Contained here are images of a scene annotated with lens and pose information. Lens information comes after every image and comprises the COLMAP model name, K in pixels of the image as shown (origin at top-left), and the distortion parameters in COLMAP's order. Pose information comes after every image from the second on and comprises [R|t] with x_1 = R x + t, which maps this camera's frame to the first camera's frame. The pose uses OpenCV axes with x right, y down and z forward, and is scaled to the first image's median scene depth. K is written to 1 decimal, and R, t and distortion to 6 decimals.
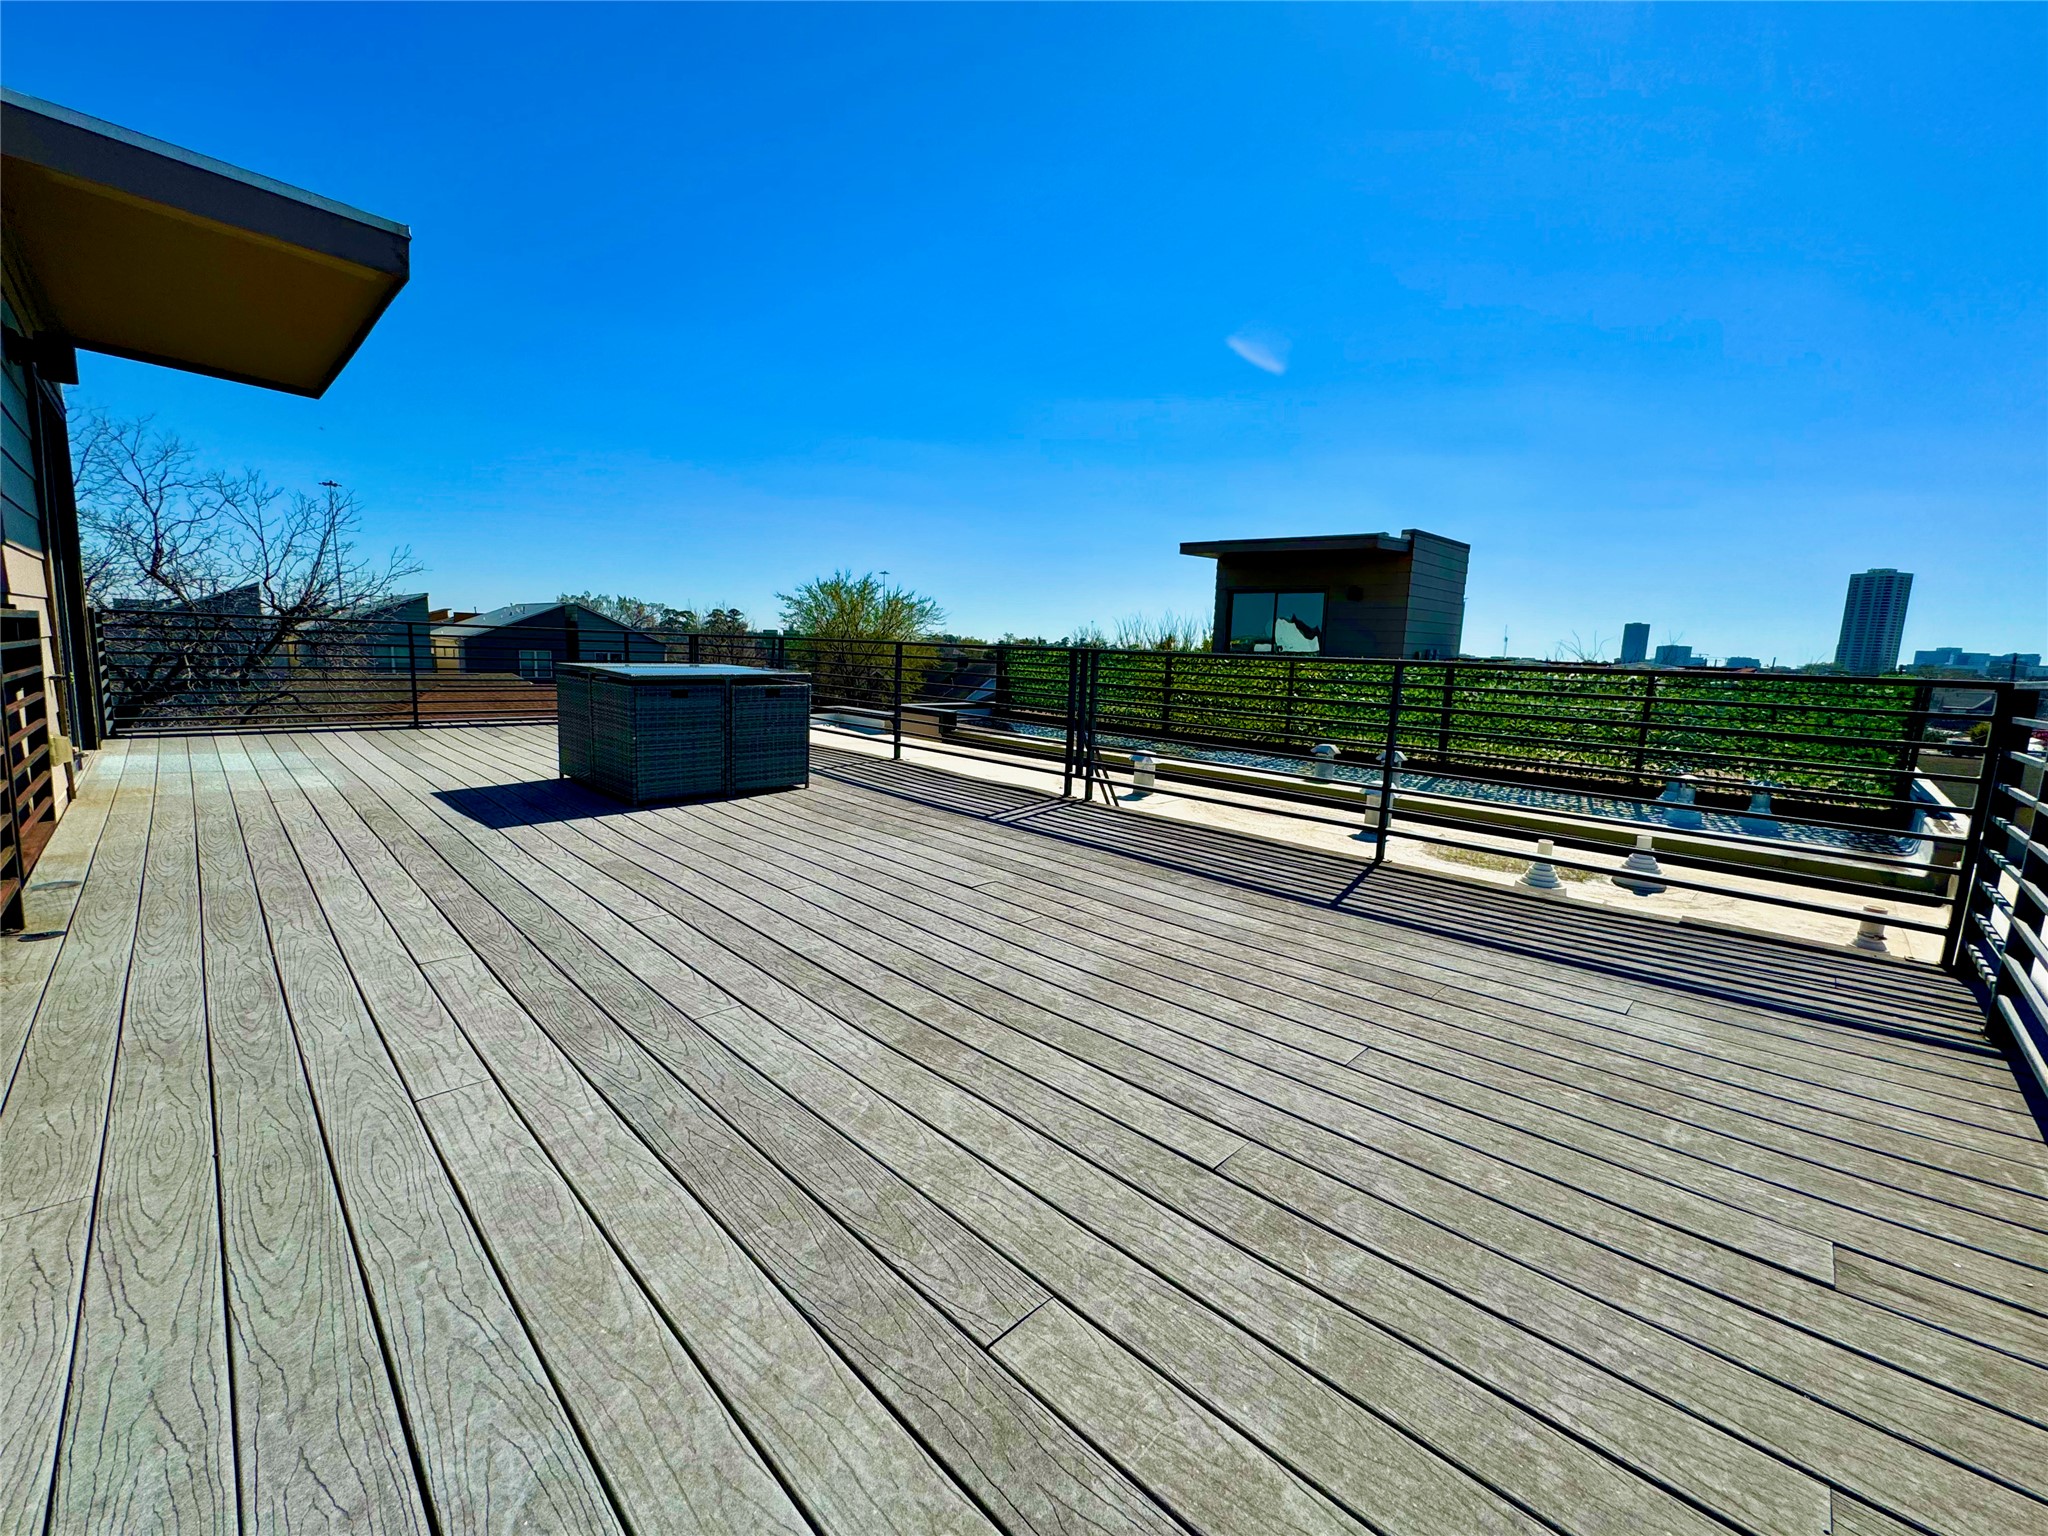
lens RADIAL K [[818.0, 0, 1021.0], [0, 818.0, 769.7], [0, 0, 1]] dist [0.007084, -0.001246]
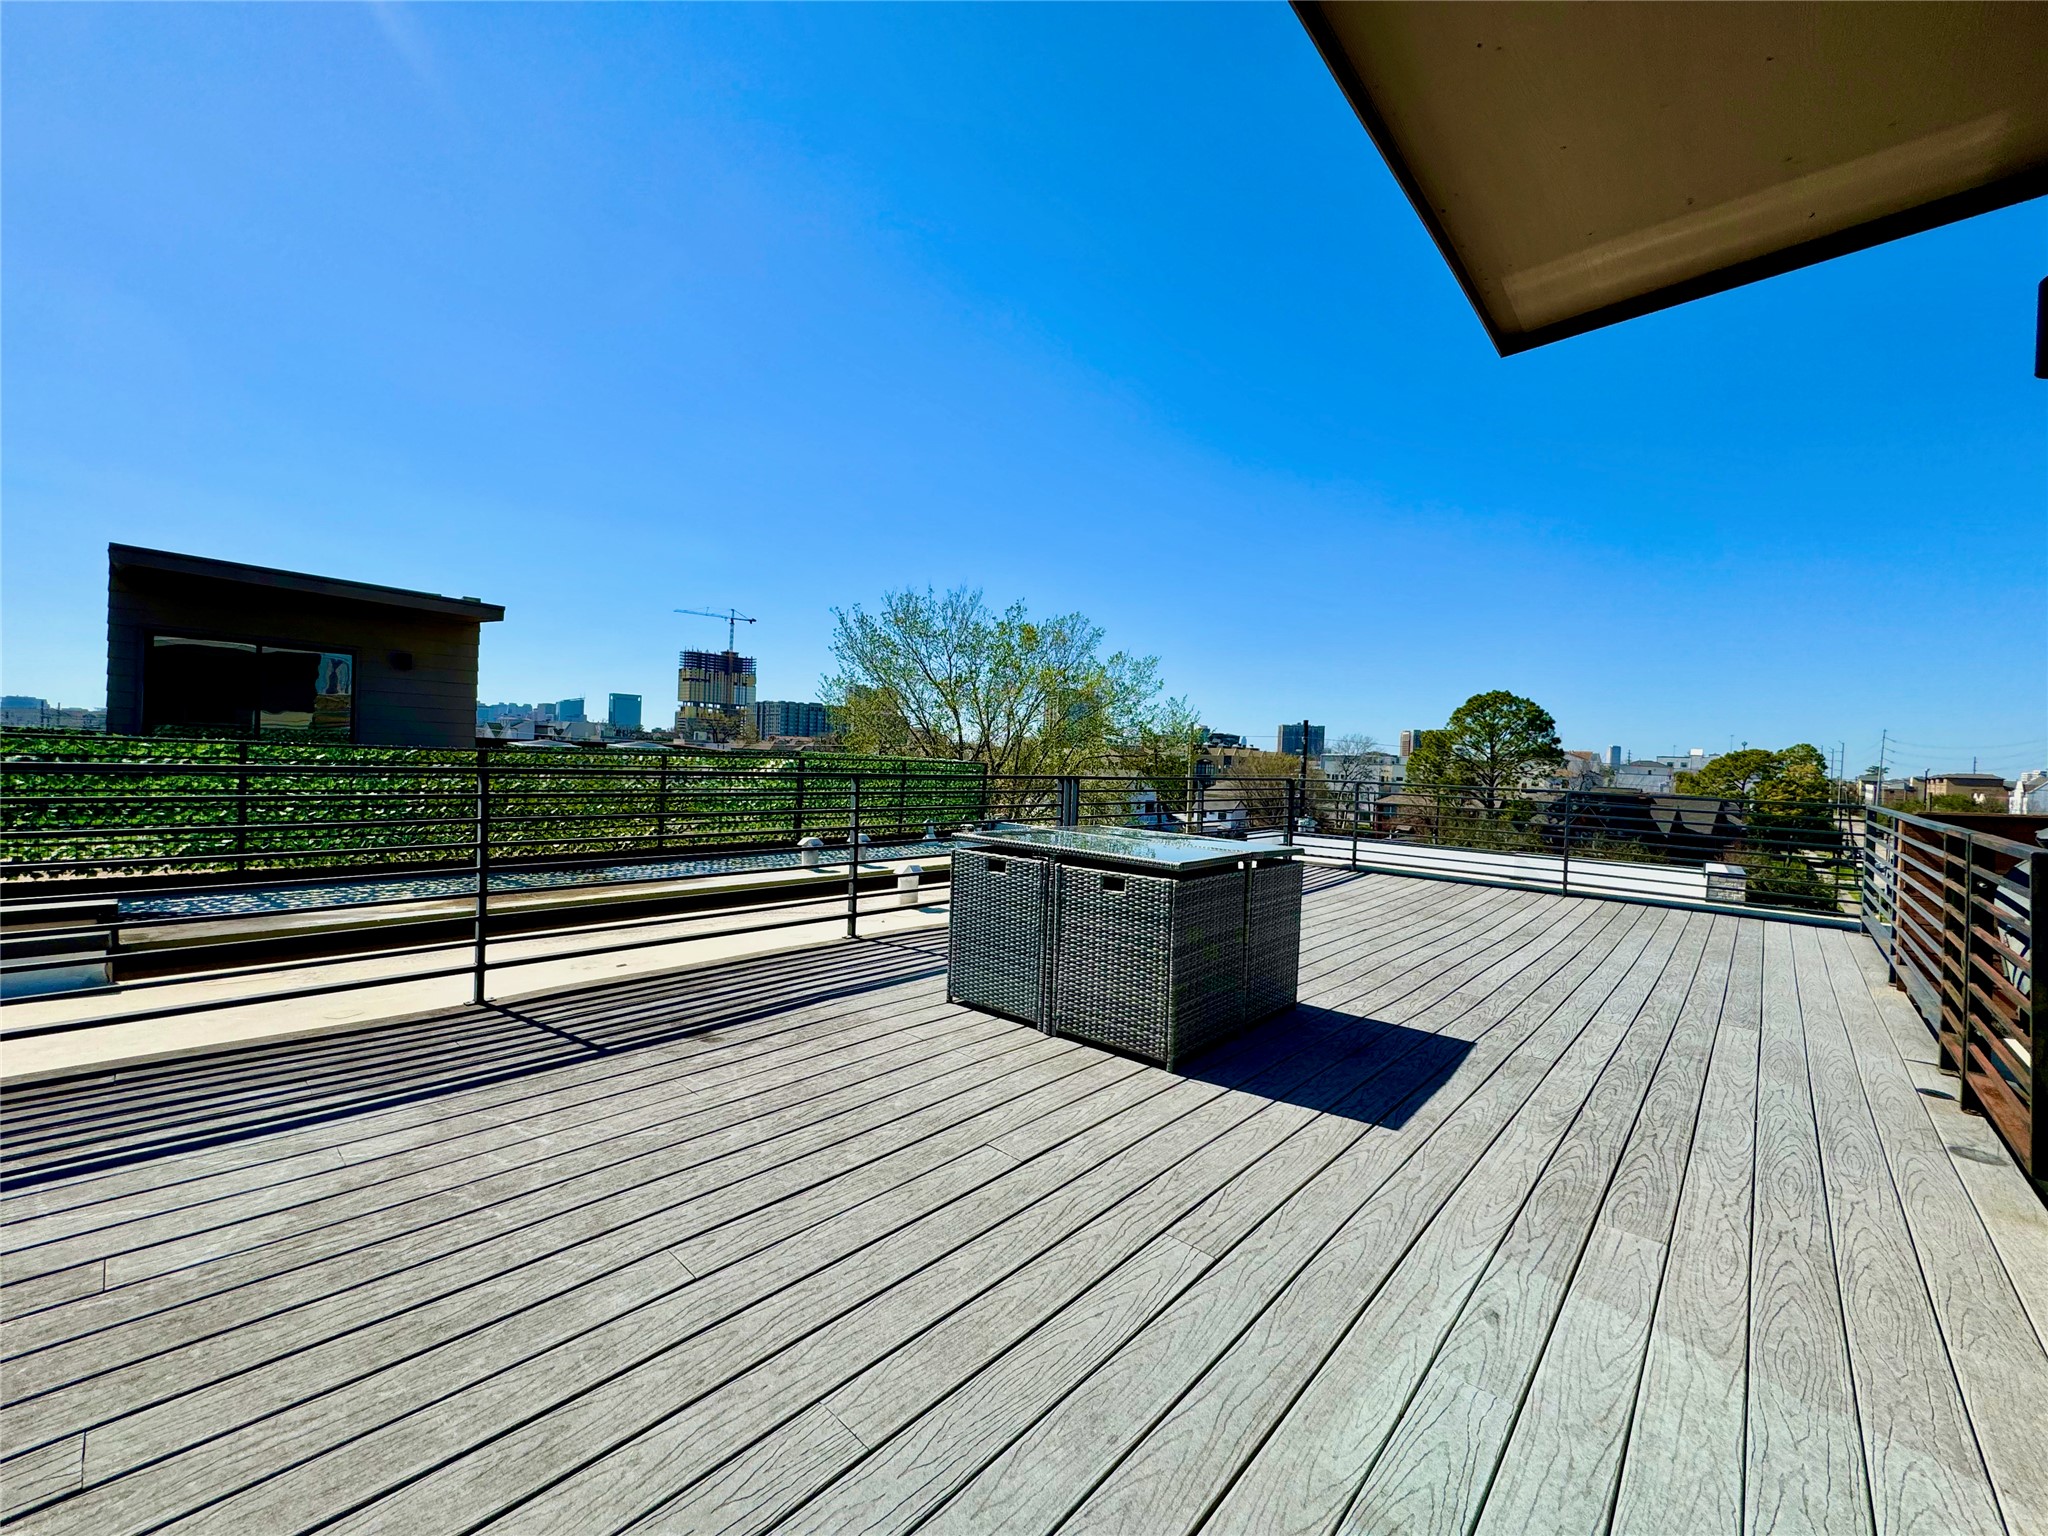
lens RADIAL K [[818.0, 0, 1021.8], [0, 818.0, 762.5], [0, 0, 1]] dist [0.007084, -0.001246]
pose [[-0.047912, -0.006370, 0.998831, -0.443638], [0.120563, 0.992632, 0.012114, -0.076920], [-0.991549, 0.121002, -0.046791, 0.585446]]
